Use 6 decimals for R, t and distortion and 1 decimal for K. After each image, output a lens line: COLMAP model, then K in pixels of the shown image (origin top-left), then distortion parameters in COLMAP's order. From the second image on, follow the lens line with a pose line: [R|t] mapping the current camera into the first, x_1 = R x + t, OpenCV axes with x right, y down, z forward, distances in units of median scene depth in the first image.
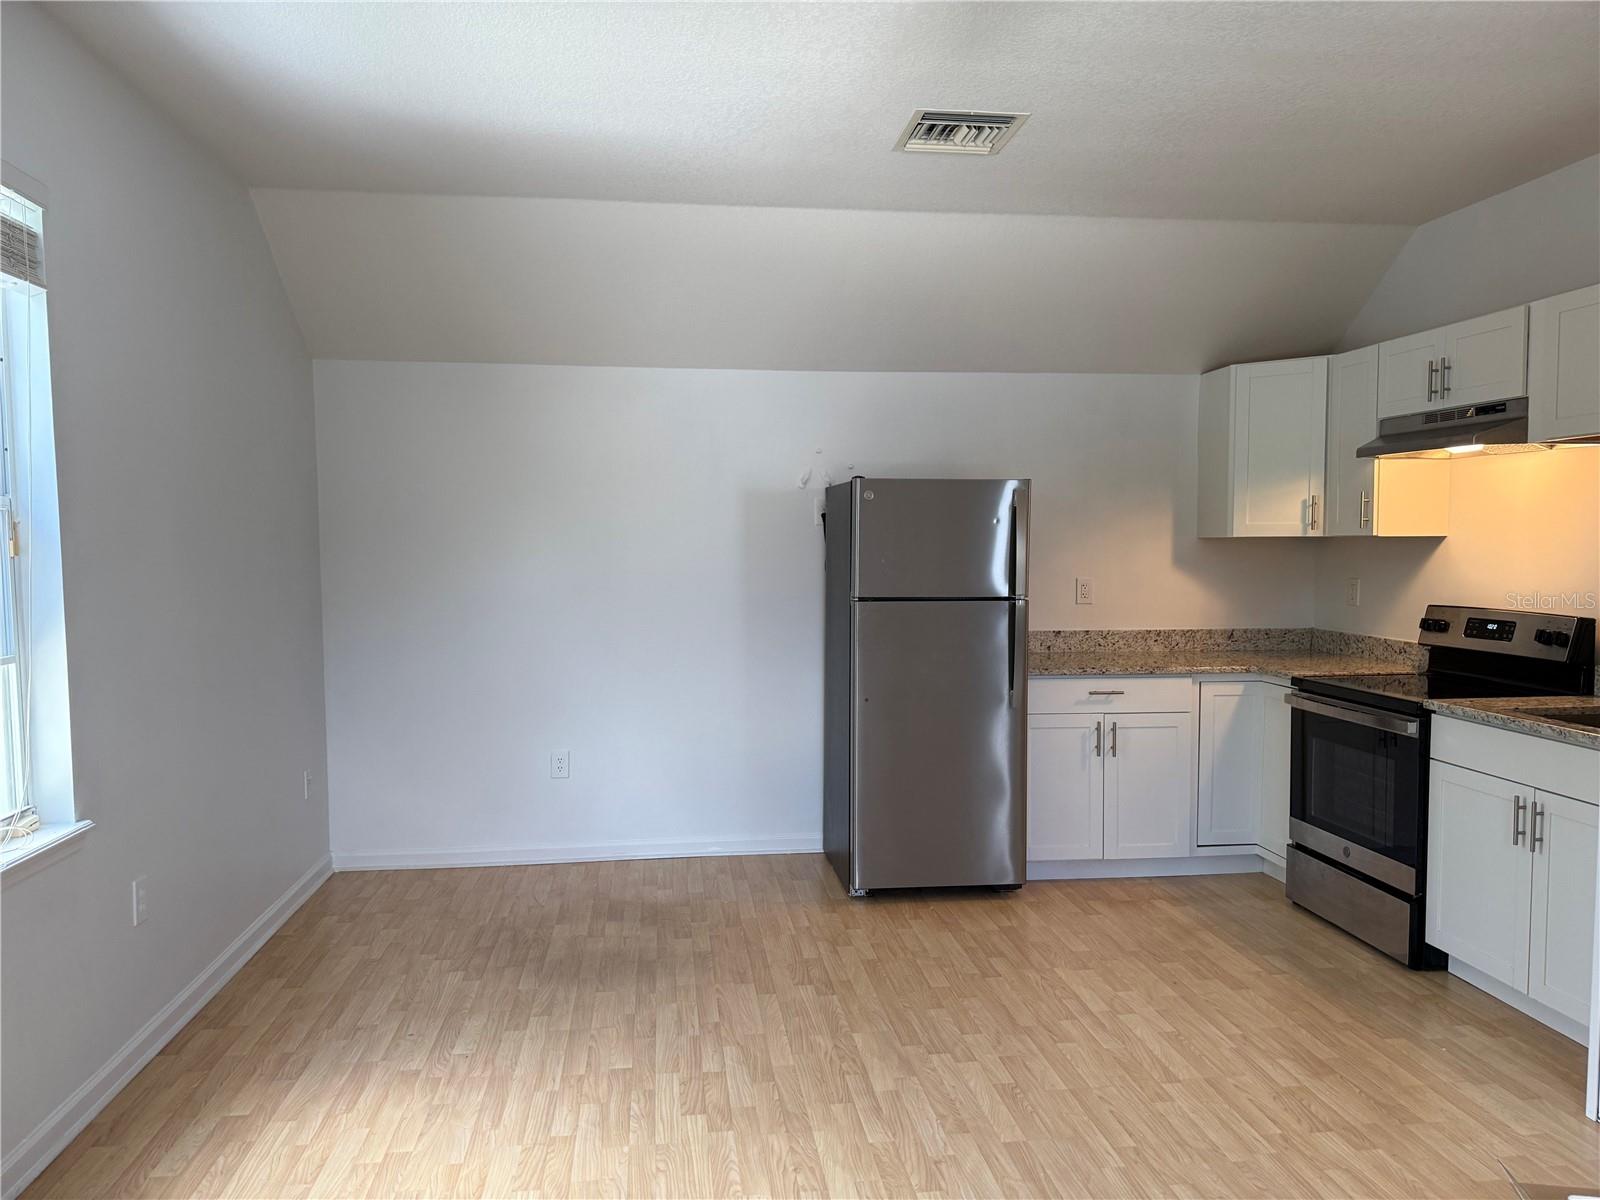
lens RADIAL K [[1115.8, 0, 800.0], [0, 1115.8, 600.0], [0, 0, 1]] dist [0.117420, -0.169071]
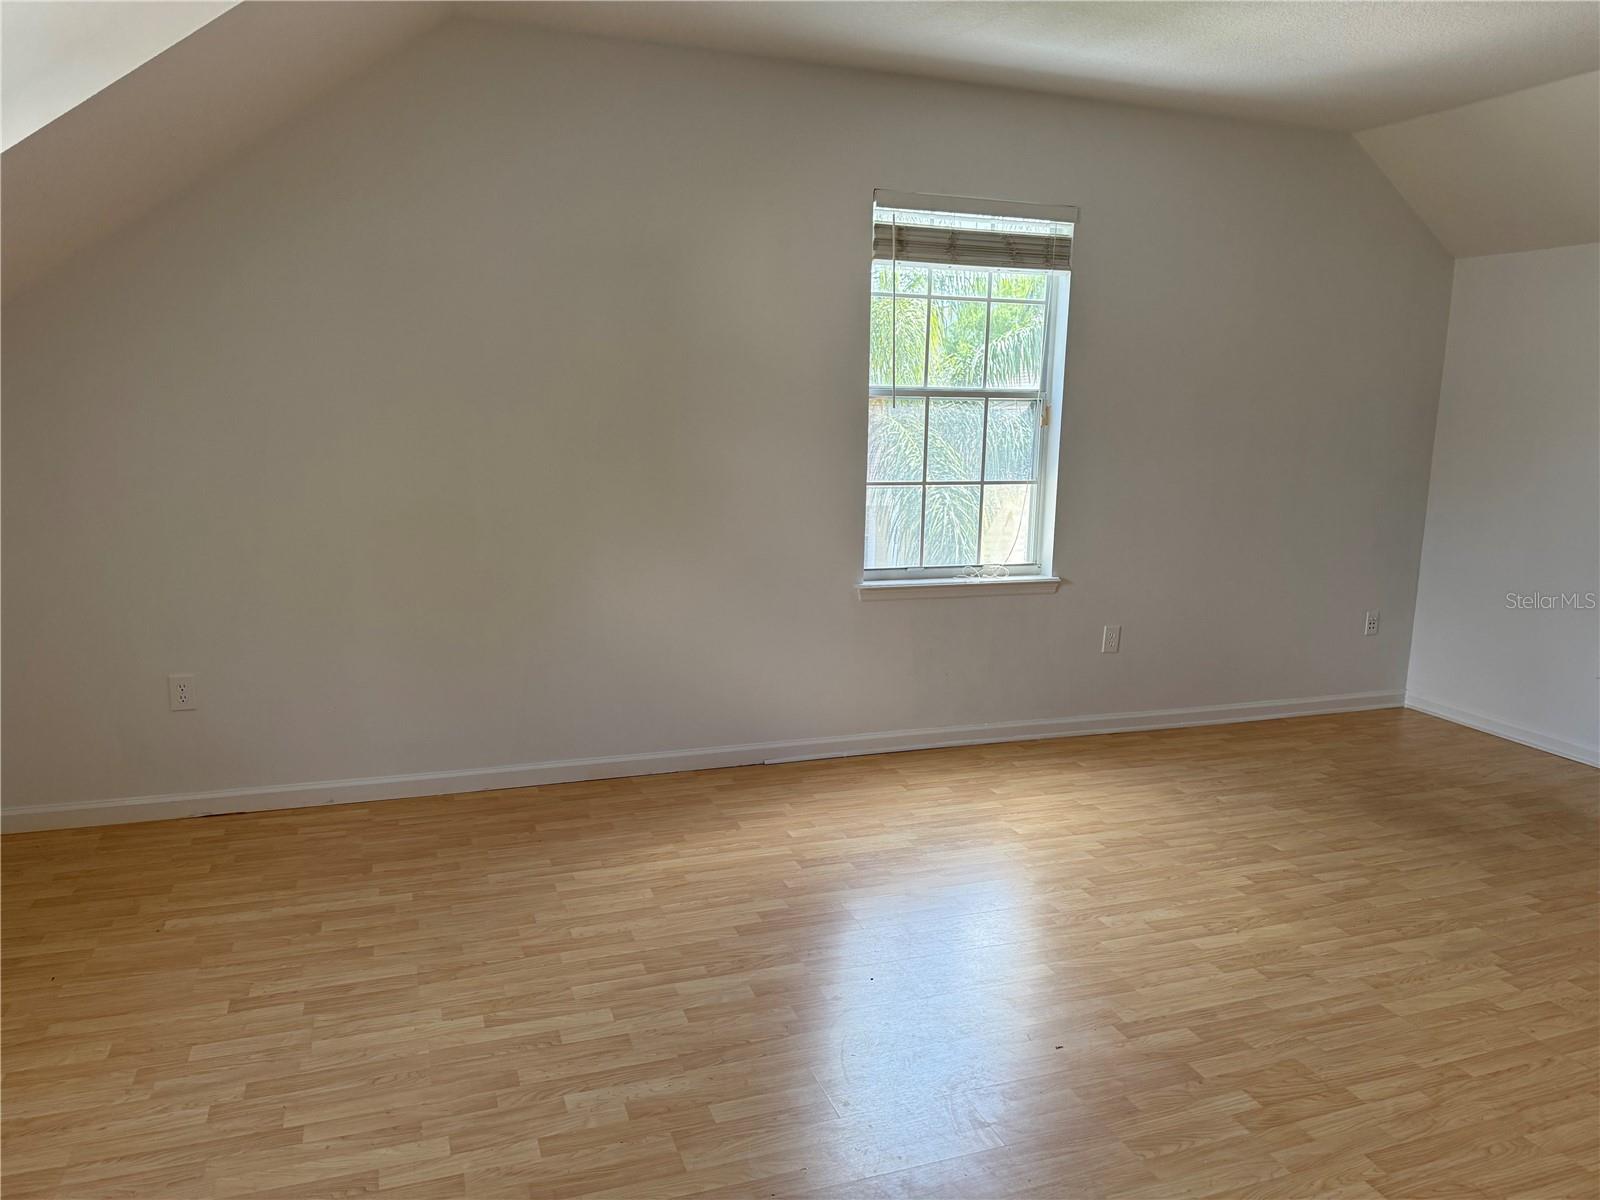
lens RADIAL K [[1115.8, 0, 800.0], [0, 1115.8, 600.0], [0, 0, 1]] dist [0.117420, -0.169071]
pose [[0.214258, 0.171174, -0.961661, 0.635125], [-0.071999, 0.984614, 0.159218, -0.012213], [0.974120, 0.035125, 0.223286, 0.144877]]
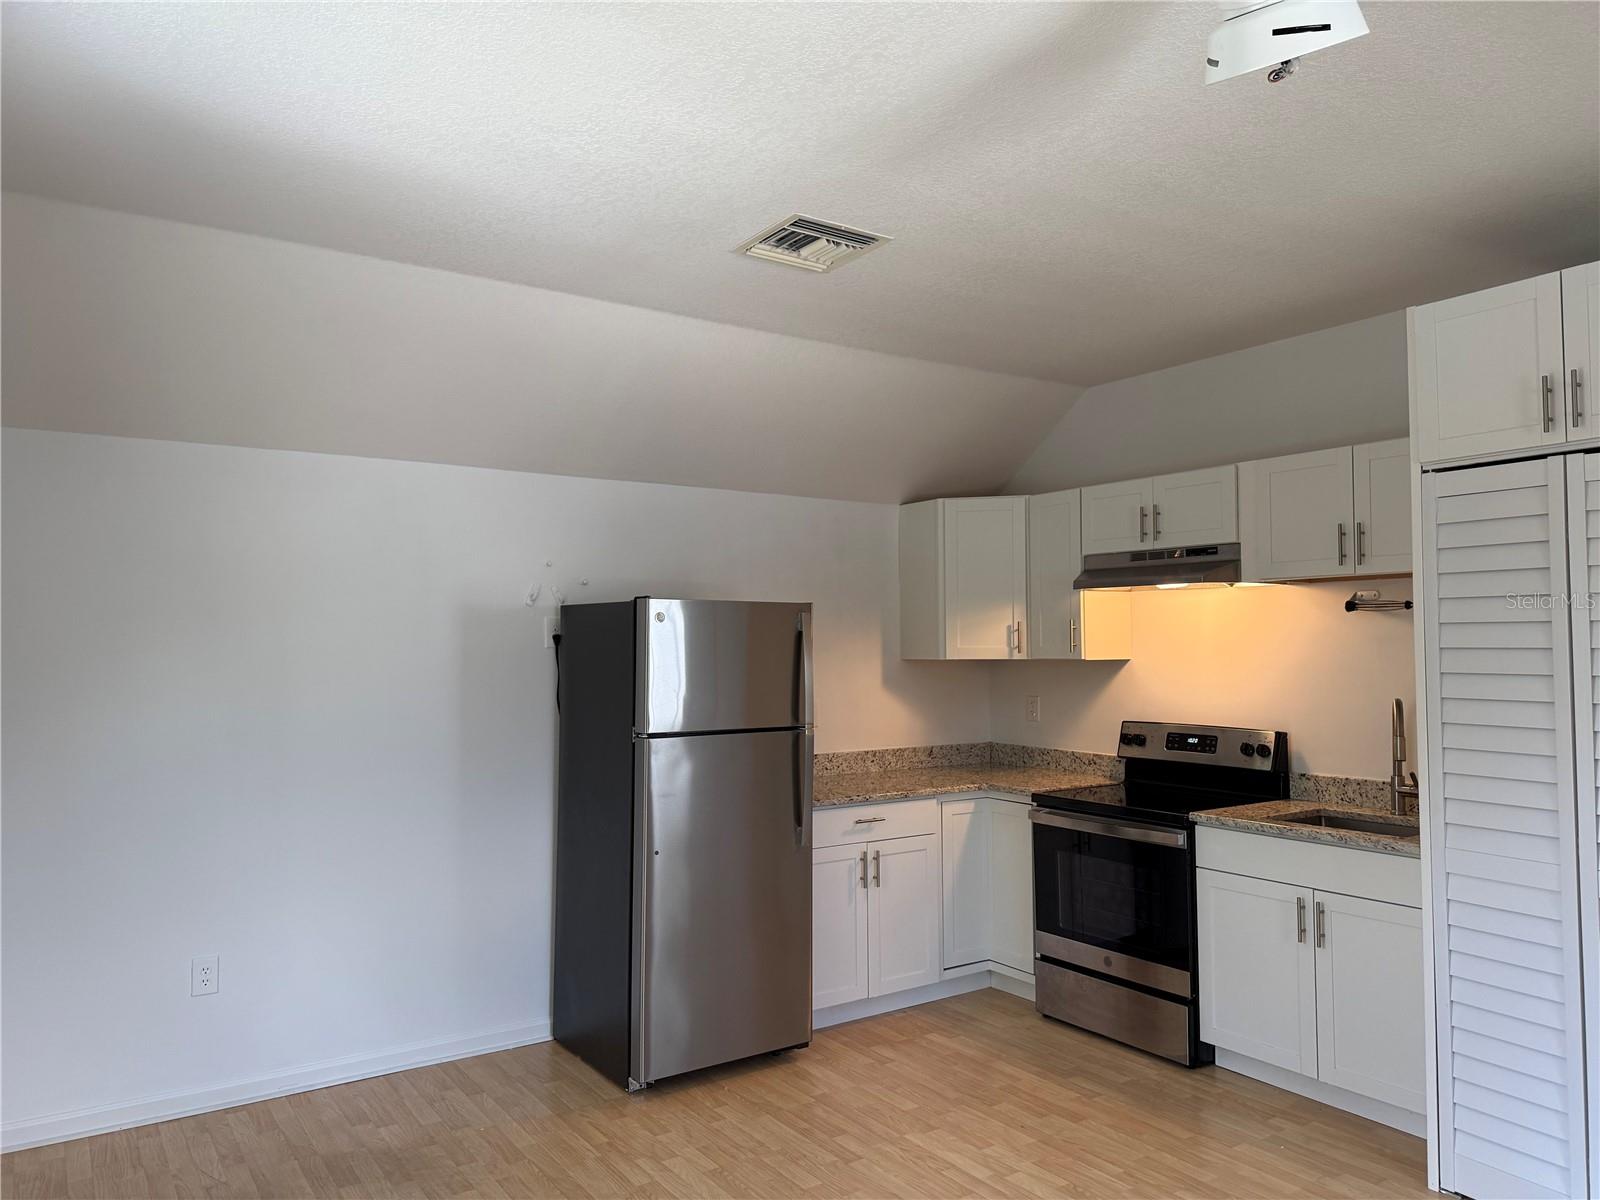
lens RADIAL K [[1115.8, 0, 800.0], [0, 1115.8, 600.0], [0, 0, 1]] dist [0.117420, -0.169071]
pose [[0.887274, 0.015798, 0.460971, -0.249465], [0.027604, 0.995803, -0.087260, -0.026874], [-0.460415, 0.090148, 0.883114, 0.160841]]
